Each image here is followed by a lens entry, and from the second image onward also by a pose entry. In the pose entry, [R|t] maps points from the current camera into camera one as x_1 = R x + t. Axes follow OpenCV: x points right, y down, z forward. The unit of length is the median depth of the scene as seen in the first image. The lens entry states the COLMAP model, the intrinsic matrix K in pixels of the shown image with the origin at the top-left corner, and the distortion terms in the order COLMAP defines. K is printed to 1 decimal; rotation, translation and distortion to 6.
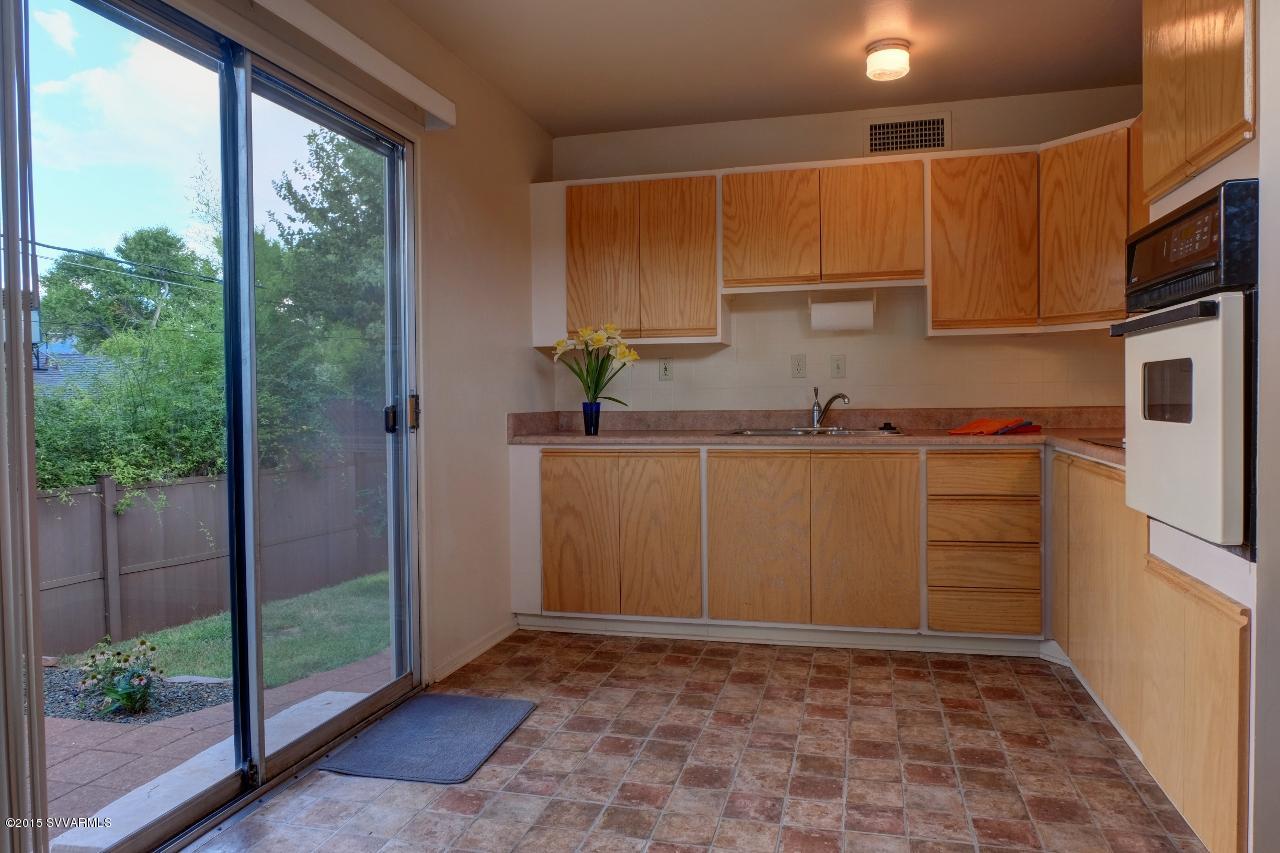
lens RADIAL K [[869.4, 0, 633.7], [0, 869.4, 426.9], [0, 0, 1]] dist [-0.052222, 0.040811]
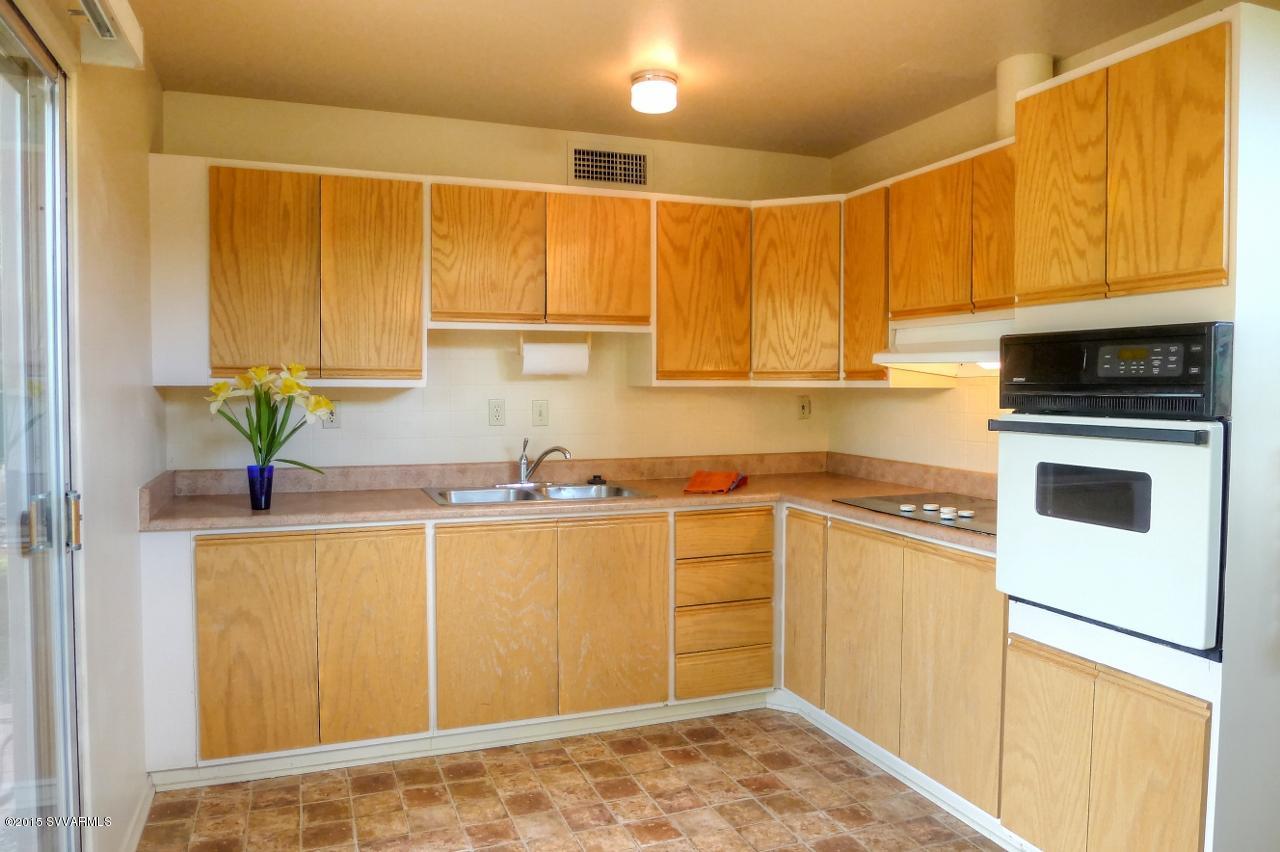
lens RADIAL K [[888.0, 0, 641.3], [0, 888.0, 426.8], [0, 0, 1]] dist [-0.048484, 0.018941]
pose [[0.814007, -0.011544, 0.580740, -0.240629], [0.007360, 0.999927, 0.009560, -0.072263], [-0.580809, -0.003508, 0.814033, 0.220392]]
